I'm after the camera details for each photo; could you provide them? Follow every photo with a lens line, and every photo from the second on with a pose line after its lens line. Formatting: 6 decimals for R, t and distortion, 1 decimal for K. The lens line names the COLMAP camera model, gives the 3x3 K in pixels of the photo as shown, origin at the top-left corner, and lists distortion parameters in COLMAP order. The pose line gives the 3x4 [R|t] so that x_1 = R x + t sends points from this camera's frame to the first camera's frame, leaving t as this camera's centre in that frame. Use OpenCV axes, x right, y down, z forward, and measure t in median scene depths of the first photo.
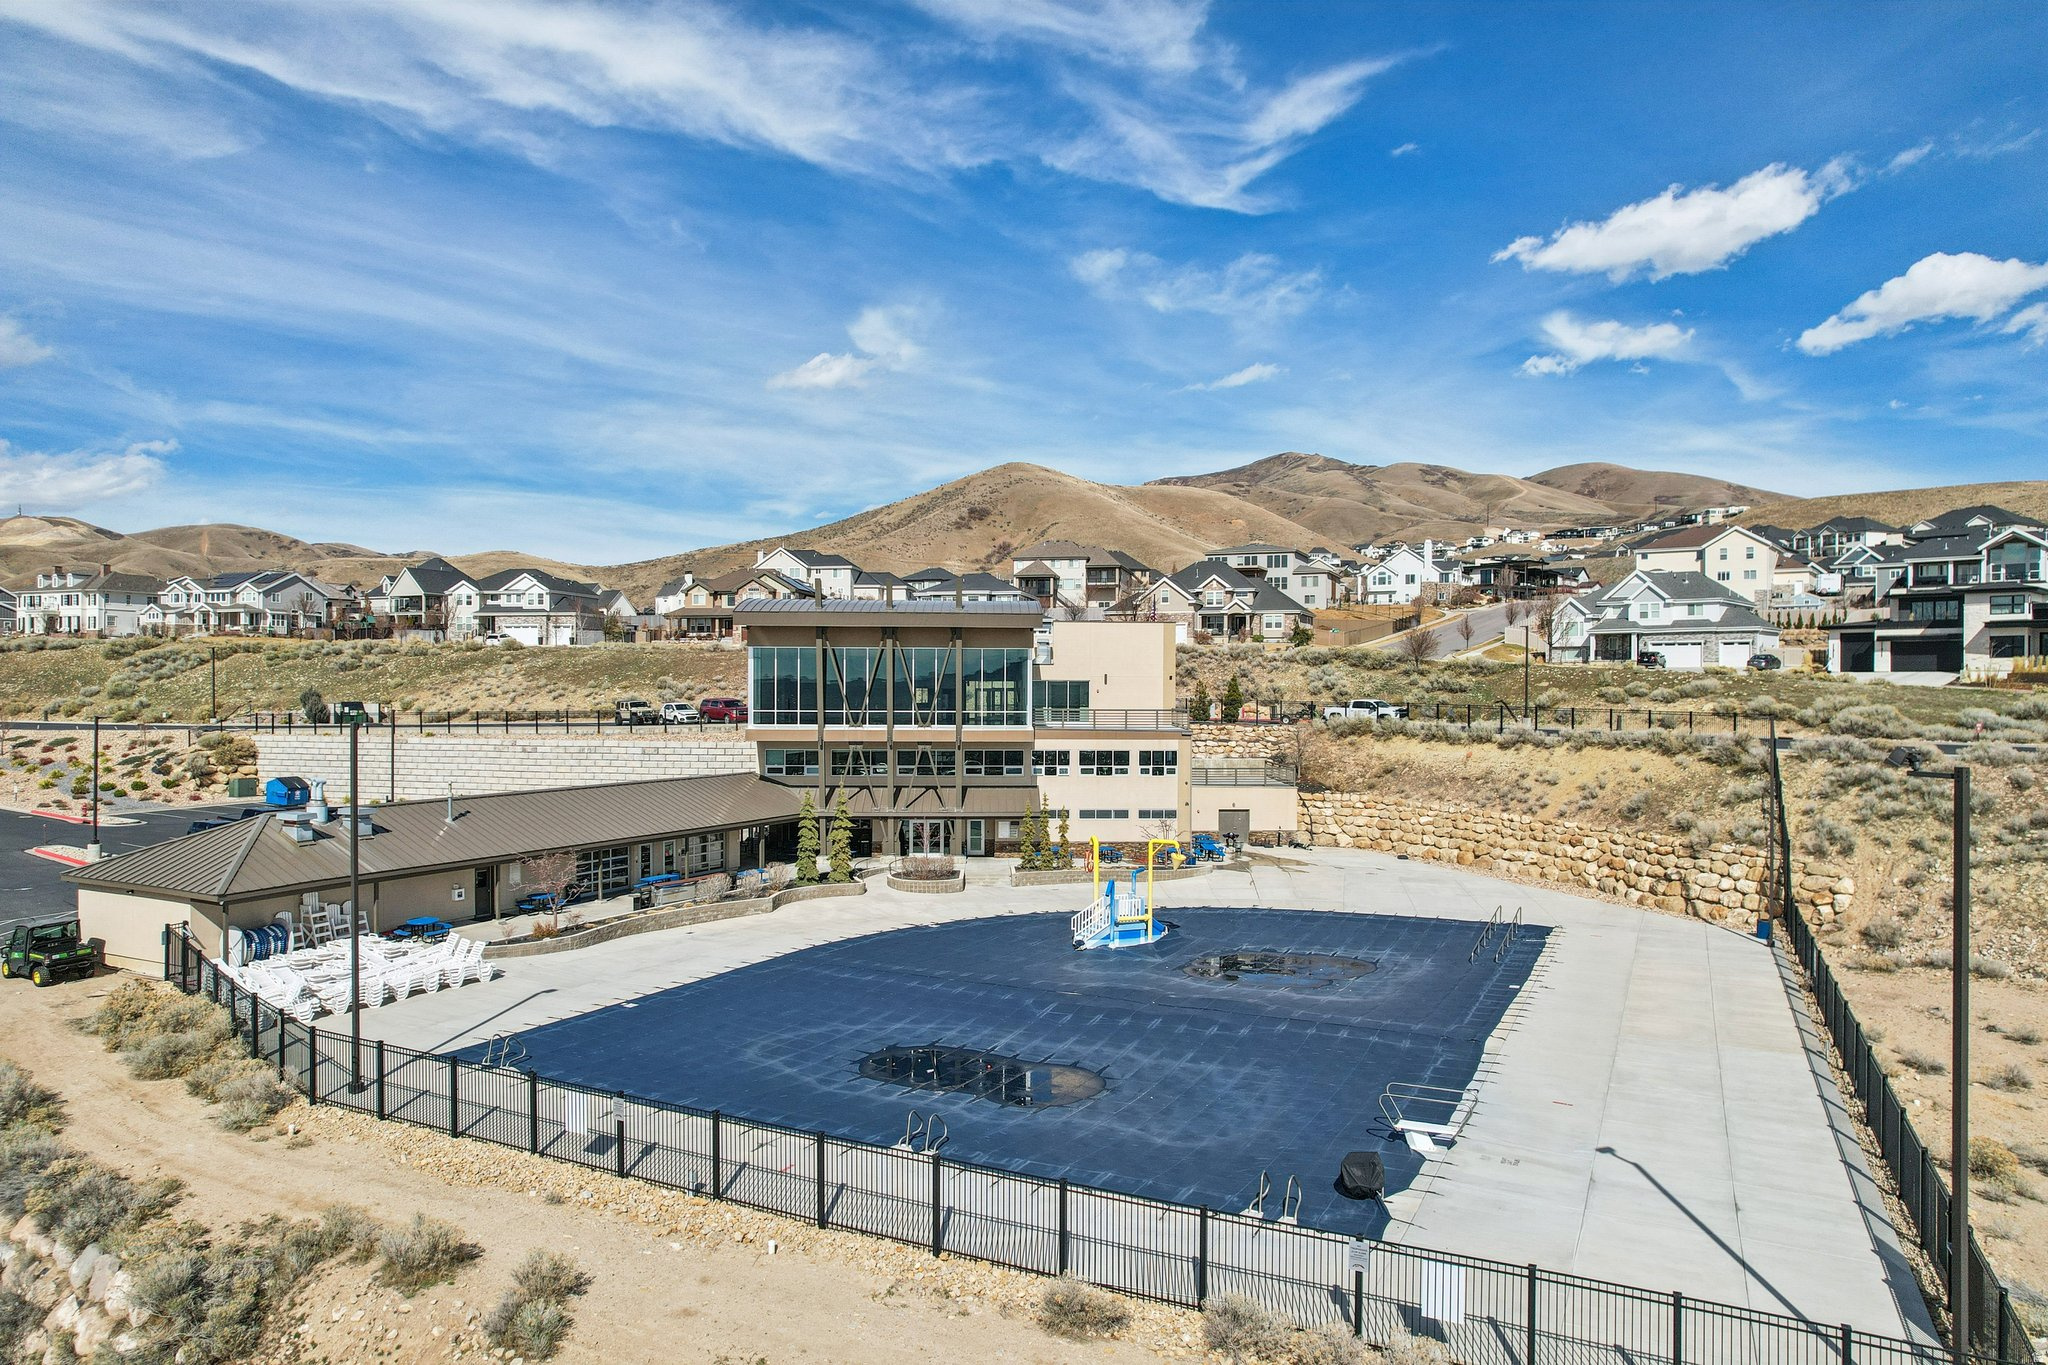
lens RADIAL K [[1330.5, 0, 1023.0], [0, 1330.5, 690.1], [0, 0, 1]] dist [-0.036172, 0.029832]
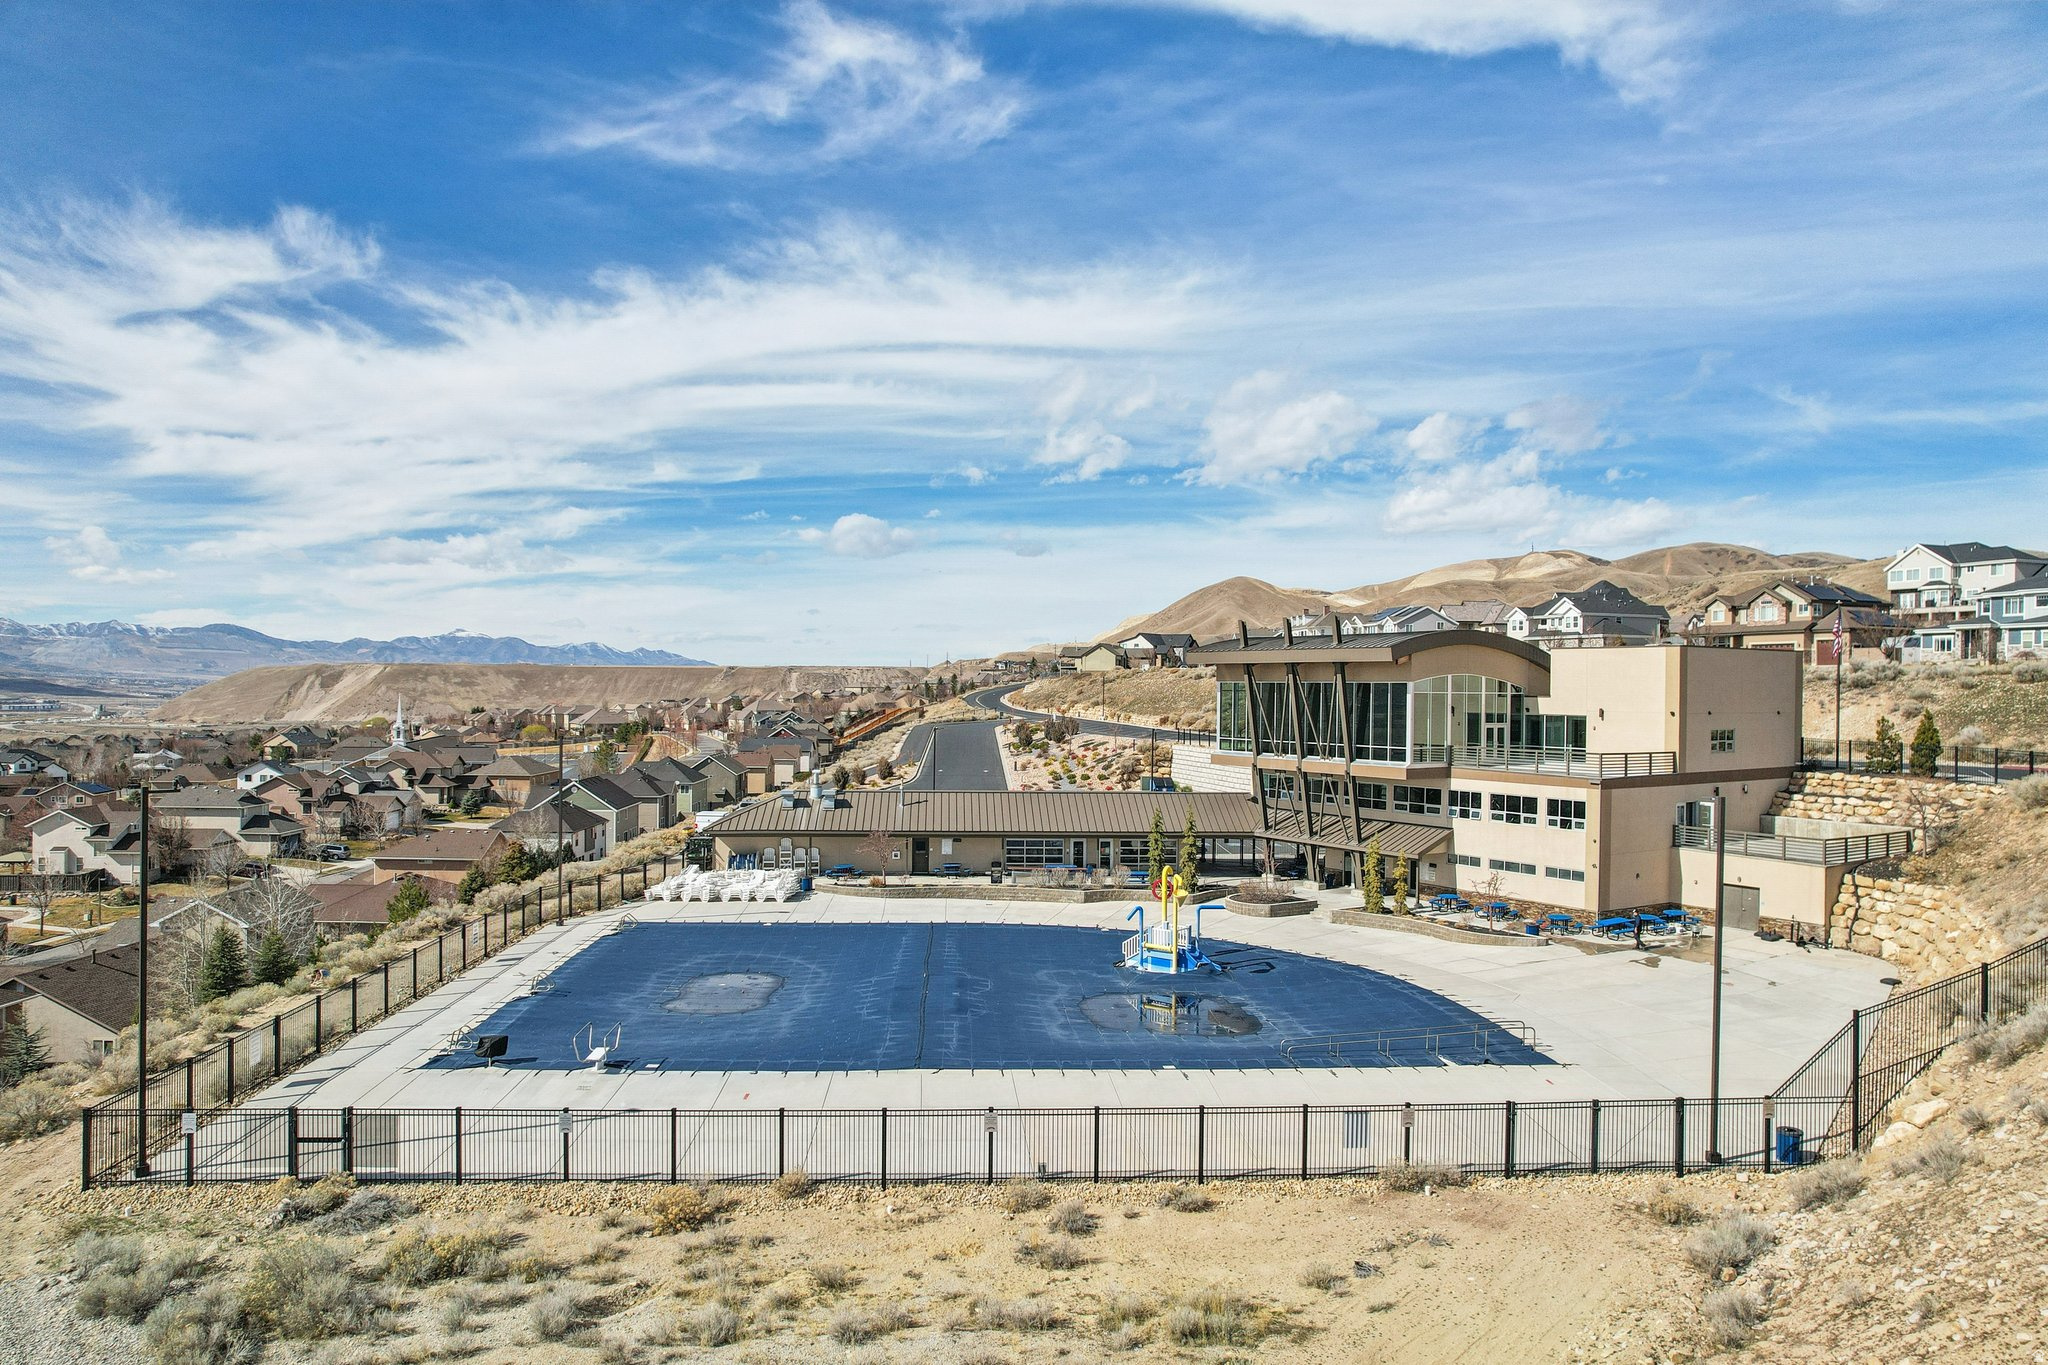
lens RADIAL K [[1330.5, 0, 1020.6], [0, 1330.5, 674.1], [0, 0, 1]] dist [-0.036172, 0.029832]
pose [[0.499403, -0.007620, -0.866336, 0.667460], [-0.010532, 0.999834, -0.014866, -0.019436], [0.866306, 0.016548, 0.499240, 0.266647]]
